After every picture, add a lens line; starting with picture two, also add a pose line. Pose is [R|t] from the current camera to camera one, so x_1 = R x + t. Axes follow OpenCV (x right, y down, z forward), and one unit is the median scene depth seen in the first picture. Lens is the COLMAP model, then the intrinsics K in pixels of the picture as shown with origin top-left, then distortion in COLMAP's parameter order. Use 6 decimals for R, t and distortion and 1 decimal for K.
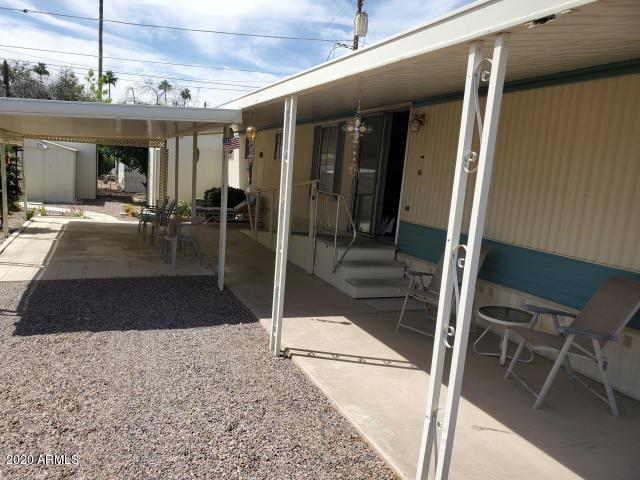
lens RADIAL K [[497.7, 0, 320.0], [0, 497.7, 240.0], [0, 0, 1]] dist [0.007117, -0.003986]
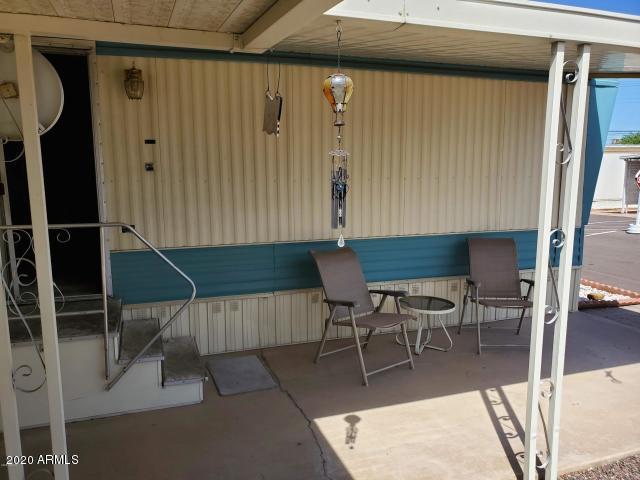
lens RADIAL K [[497.7, 0, 320.0], [0, 497.7, 240.0], [0, 0, 1]] dist [0.007117, -0.003986]
pose [[0.073748, -0.219082, 0.972915, -0.546134], [0.147243, 0.967272, 0.206650, -0.198199], [-0.986347, 0.128014, 0.103593, 1.013676]]
